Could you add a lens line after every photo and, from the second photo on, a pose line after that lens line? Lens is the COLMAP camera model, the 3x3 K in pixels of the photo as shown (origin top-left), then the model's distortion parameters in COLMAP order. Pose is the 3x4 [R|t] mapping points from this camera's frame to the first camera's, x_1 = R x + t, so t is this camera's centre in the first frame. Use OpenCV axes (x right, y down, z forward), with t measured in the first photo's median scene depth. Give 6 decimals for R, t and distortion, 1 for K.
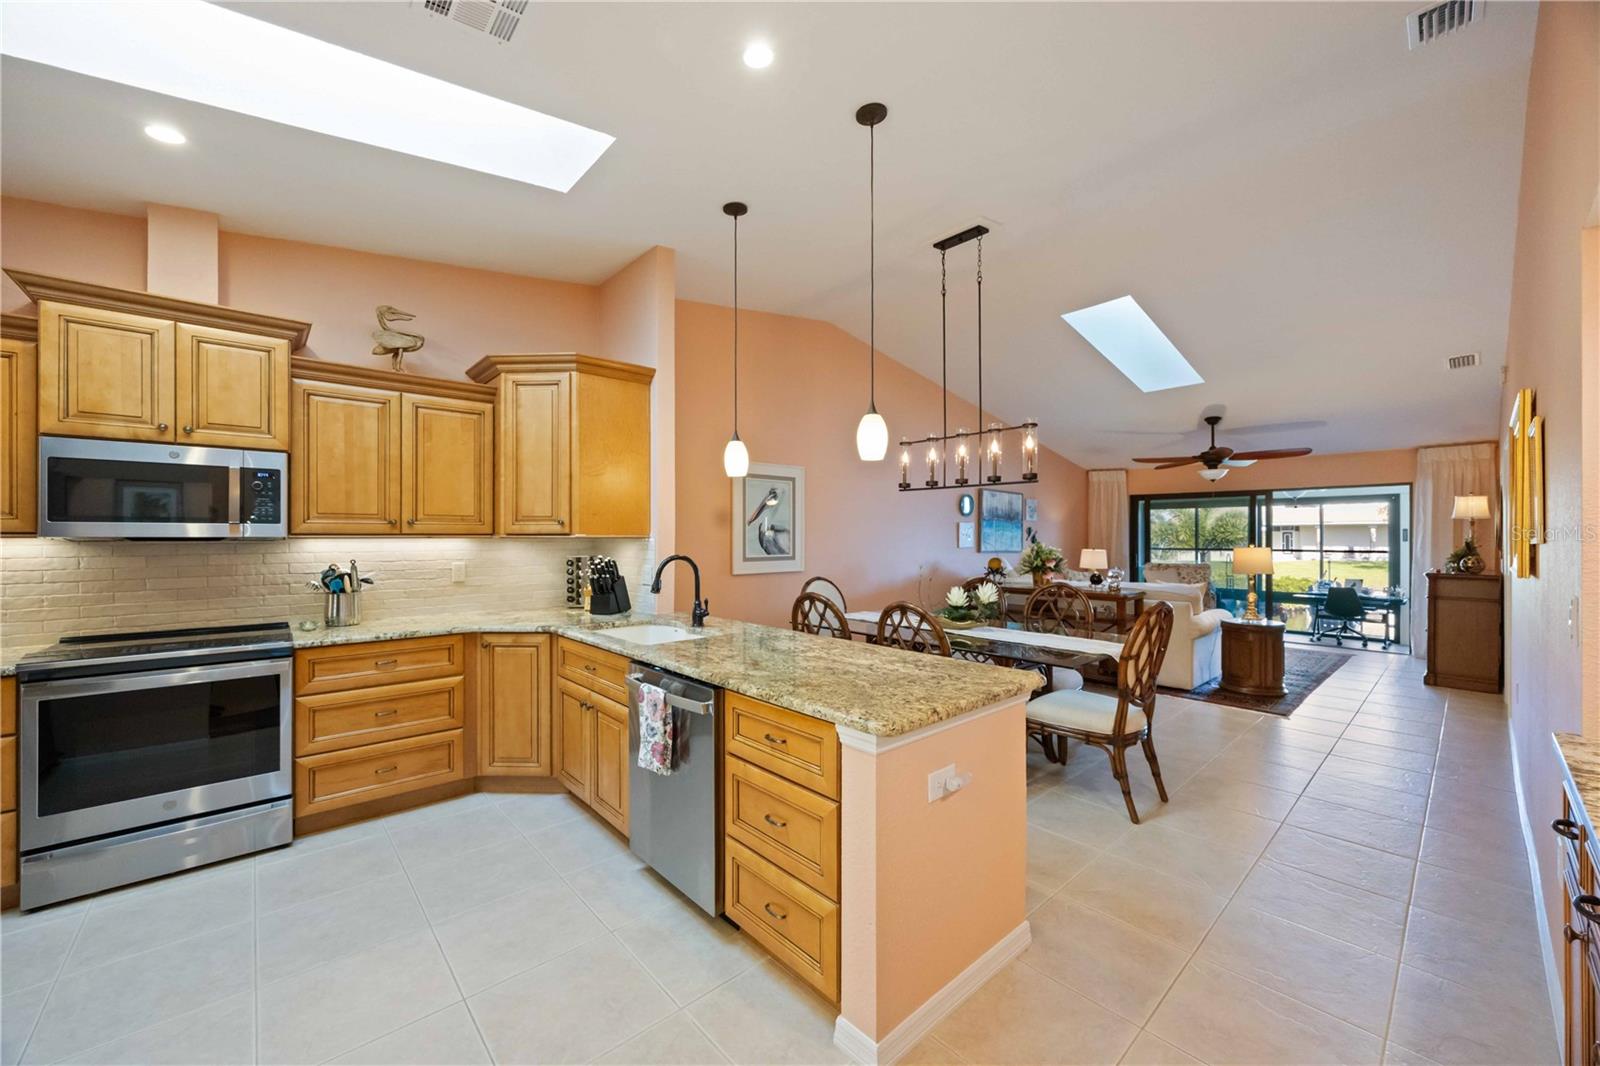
lens RADIAL K [[615.4, 0, 796.7], [0, 615.4, 537.9], [0, 0, 1]] dist [-0.002136, -0.000456]
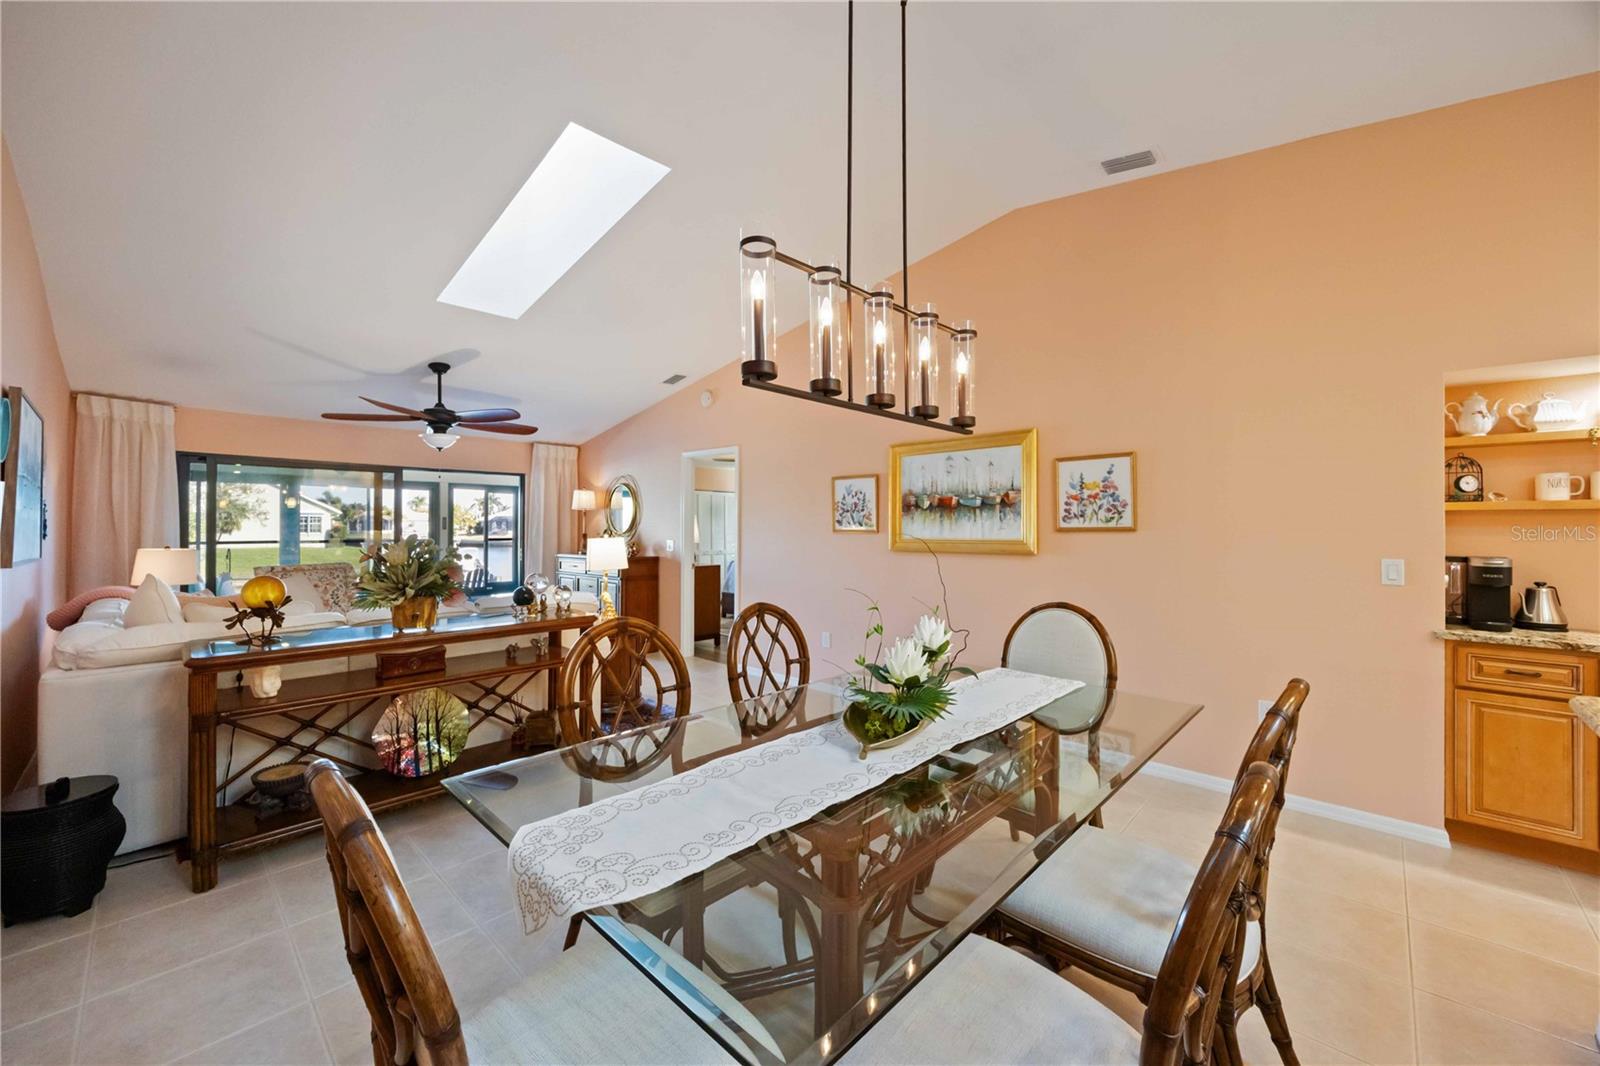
lens RADIAL K [[615.4, 0, 803.2], [0, 615.4, 526.9], [0, 0, 1]] dist [-0.002136, -0.000456]
pose [[-0.077235, -0.000383, 0.997013, -0.130777], [-0.003074, 0.999995, 0.000146, -0.001985], [-0.997008, -0.003054, -0.077236, 0.861992]]
